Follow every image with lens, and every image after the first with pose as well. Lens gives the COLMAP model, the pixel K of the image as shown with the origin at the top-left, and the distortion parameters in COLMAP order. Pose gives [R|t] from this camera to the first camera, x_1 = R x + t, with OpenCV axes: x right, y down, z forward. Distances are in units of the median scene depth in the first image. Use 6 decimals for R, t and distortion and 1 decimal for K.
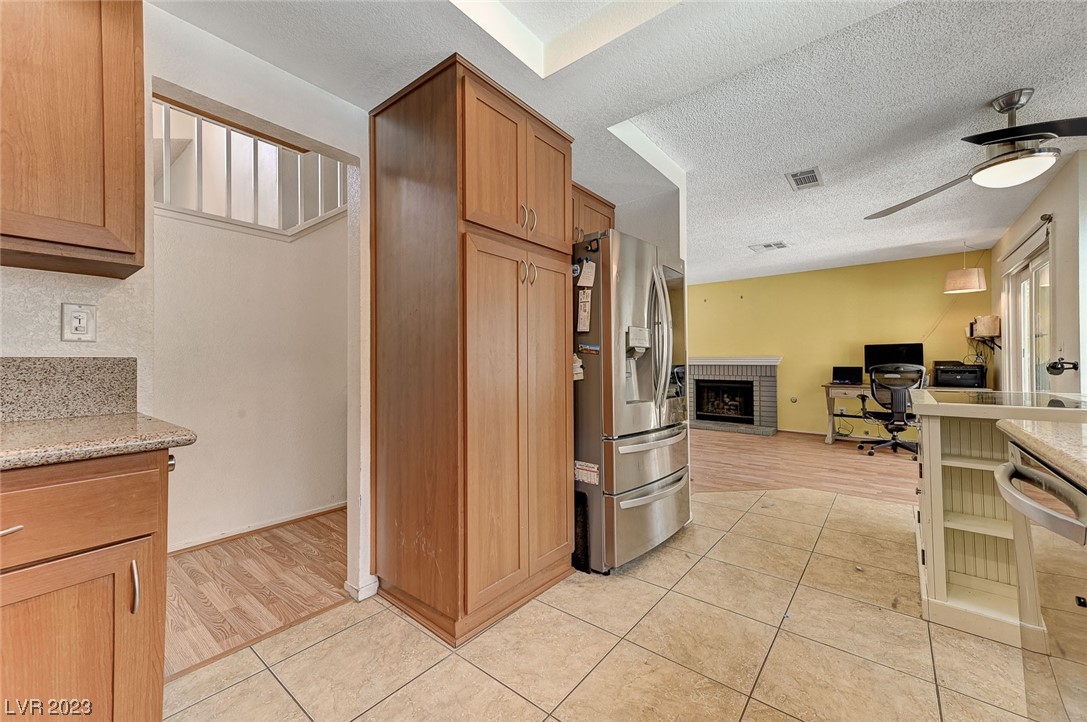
lens RADIAL K [[422.3, 0, 544.9], [0, 422.3, 359.1], [0, 0, 1]] dist [0.014281, 0.000133]
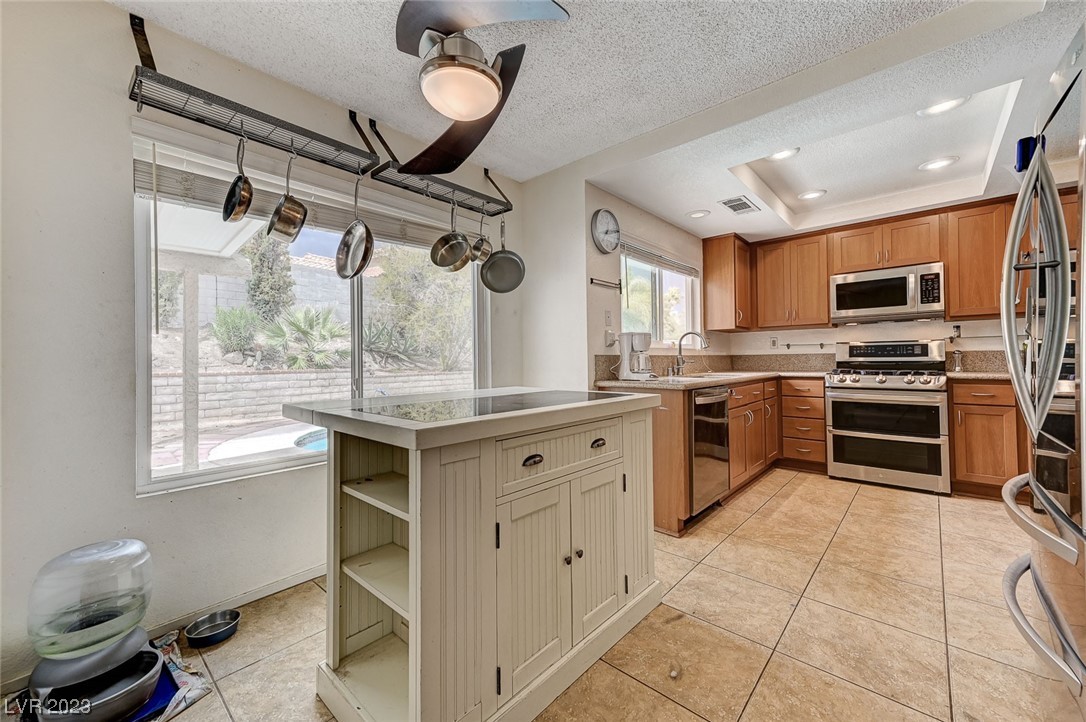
lens RADIAL K [[427.5, 0, 547.7], [0, 427.5, 353.1], [0, 0, 1]] dist [0.024314, 0.000036]
pose [[-0.999162, 0.016512, 0.037461, 0.406818], [0.015666, 0.999618, -0.022761, 0.007586], [-0.037822, -0.022155, -0.999039, 0.762069]]
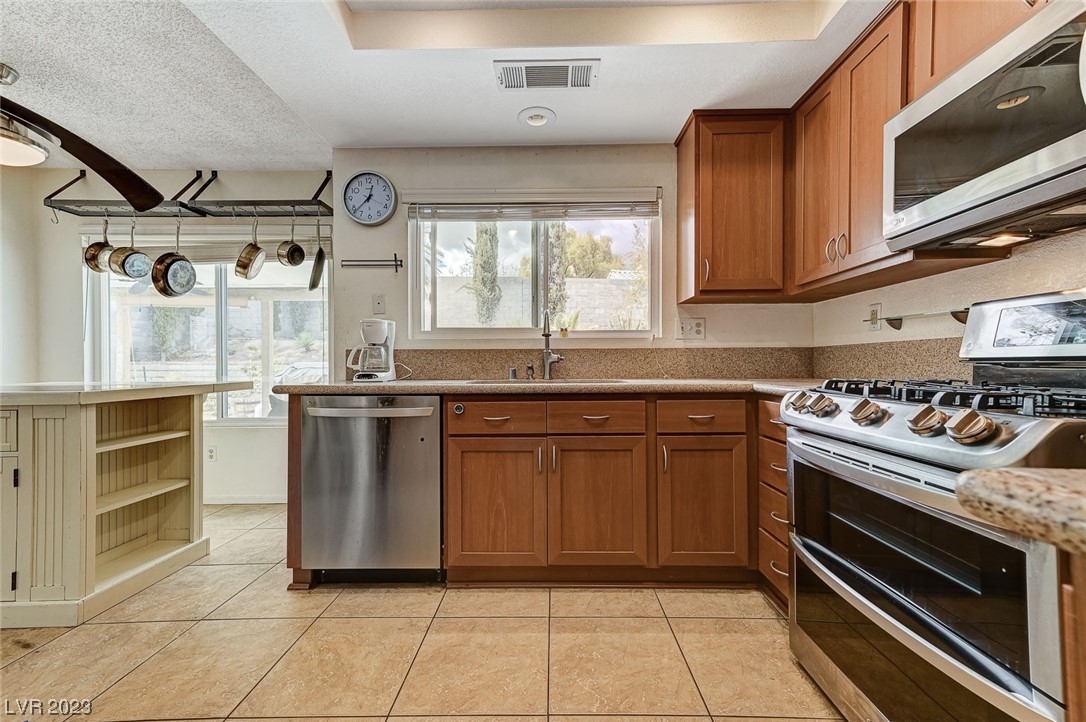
lens RADIAL K [[423.0, 0, 545.9], [0, 423.0, 364.2], [0, 0, 1]] dist [0.017325, 0.004080]
pose [[-0.622975, 0.005365, 0.782224, -0.179005], [0.001004, 0.999981, -0.006059, 0.018438], [-0.782241, -0.002989, -0.622968, 0.294091]]
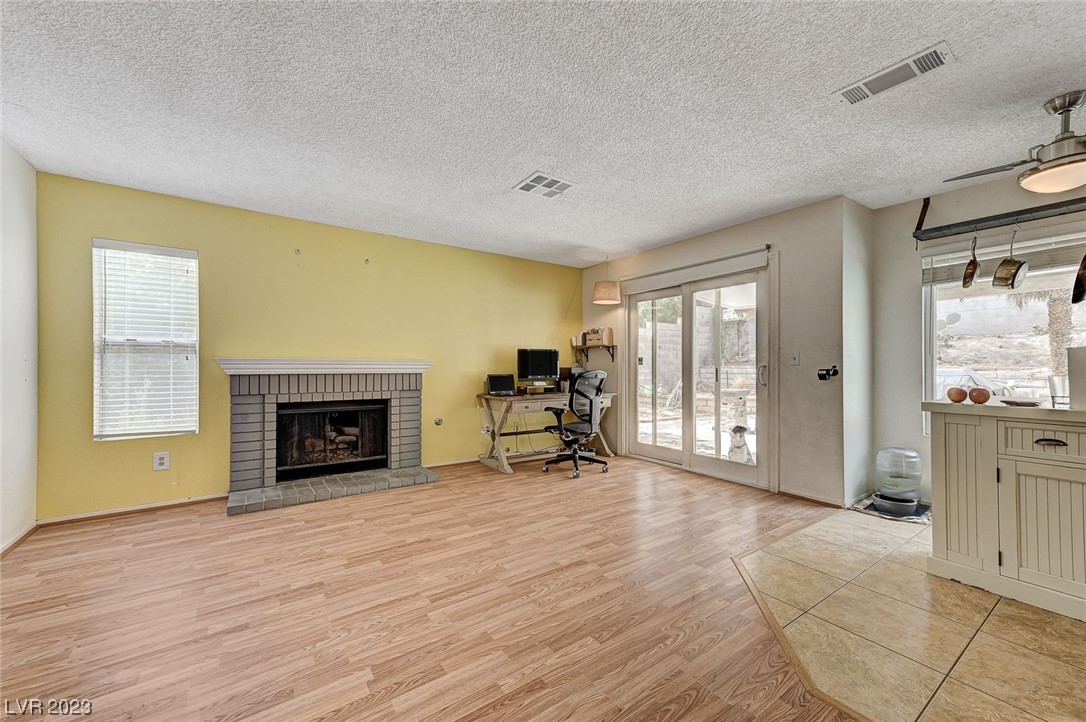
lens RADIAL K [[427.1, 0, 550.7], [0, 427.1, 365.4], [0, 0, 1]] dist [0.019416, 0.000218]
pose [[0.259695, 0.006213, 0.965671, -0.085865], [-0.006905, 0.999966, -0.004576, 0.004134], [-0.965666, -0.005479, 0.259729, 0.828254]]
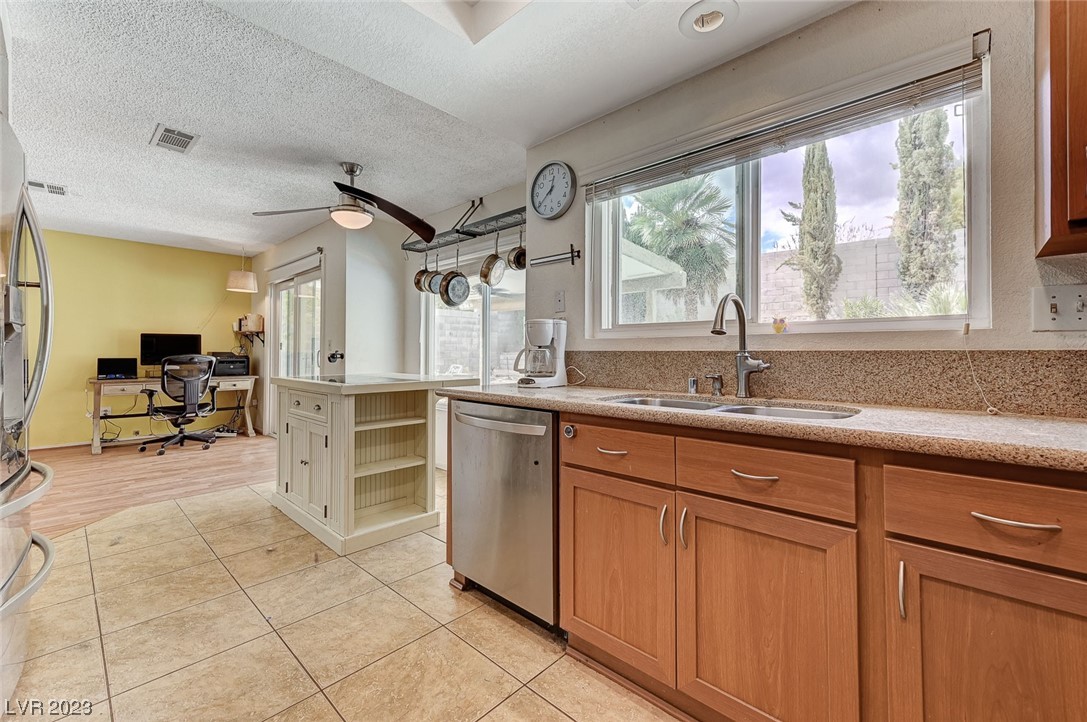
lens RADIAL K [[449.1, 0, 545.0], [0, 449.1, 347.7], [0, 0, 1]] dist [0.001526, 0.000268]
pose [[0.061263, 0.016997, 0.997977, -0.152193], [-0.011598, 0.999800, -0.016316, 0.002306], [-0.998054, -0.010575, 0.061448, 0.120435]]
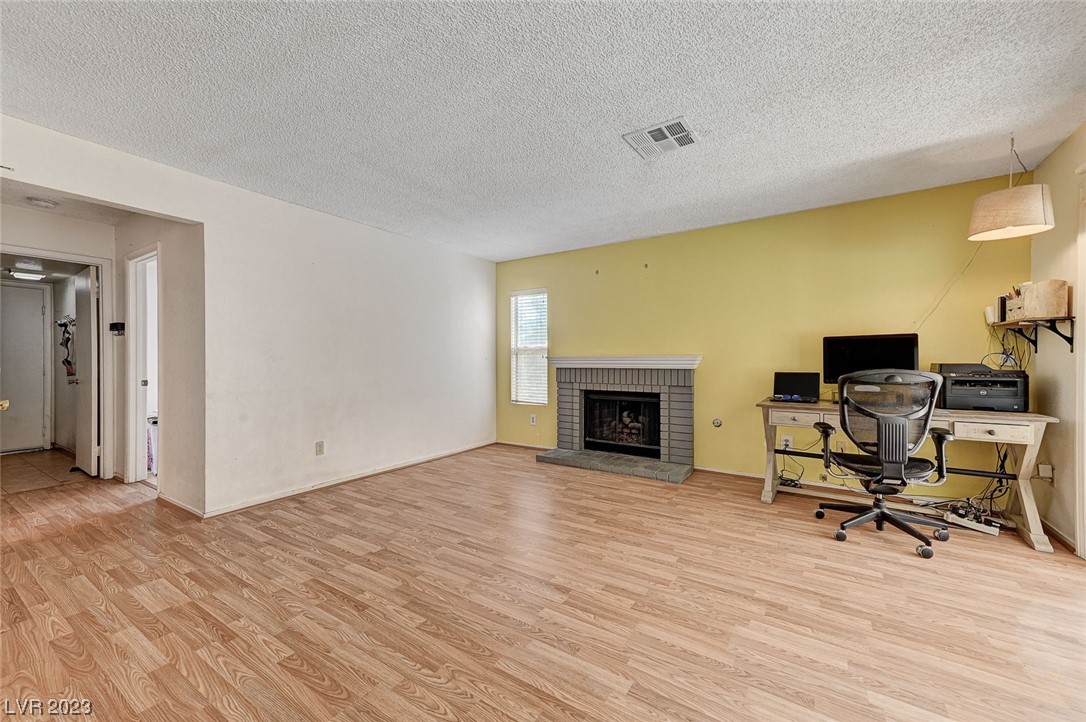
lens RADIAL K [[423.0, 0, 545.9], [0, 423.0, 364.2], [0, 0, 1]] dist [0.017325, 0.004080]
pose [[0.994397, 0.000215, 0.105708, 0.338497], [-0.001513, 0.999924, 0.012198, -0.001501], [-0.105697, -0.012289, 0.994322, 0.504525]]
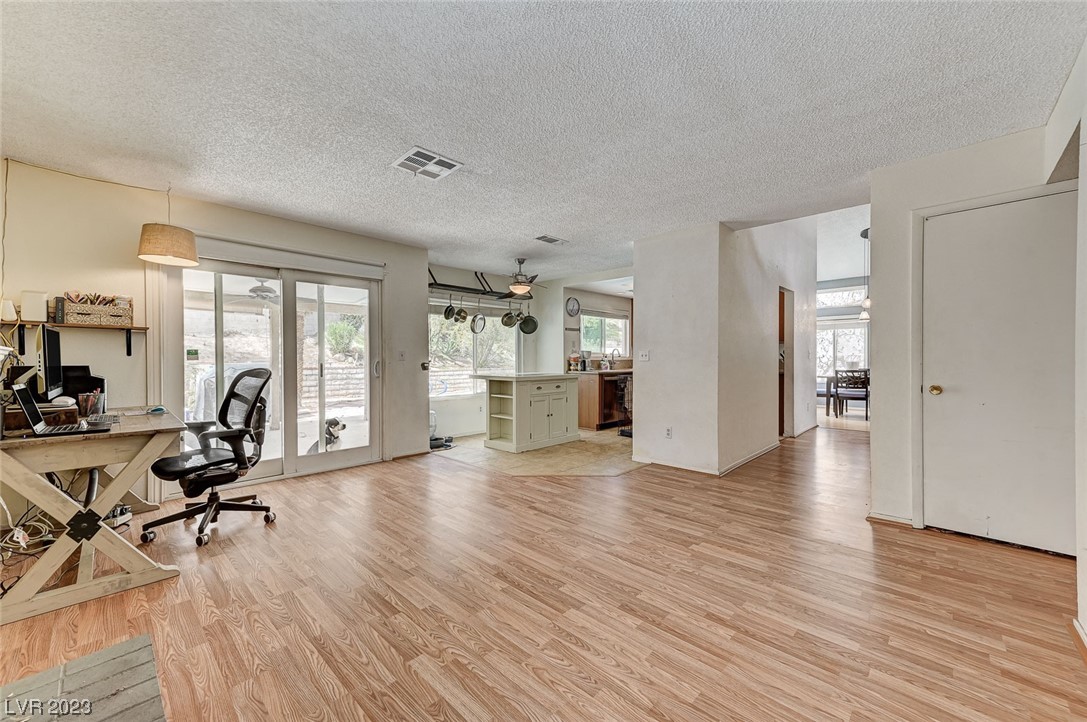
lens RADIAL K [[430.6, 0, 544.0], [0, 430.6, 367.6], [0, 0, 1]] dist [0.028097, -0.000102]
pose [[-0.996876, 0.006799, 0.078694, 0.328426], [0.007889, 0.999877, 0.013541, 0.003058], [-0.078592, 0.014120, -0.996807, 1.583625]]
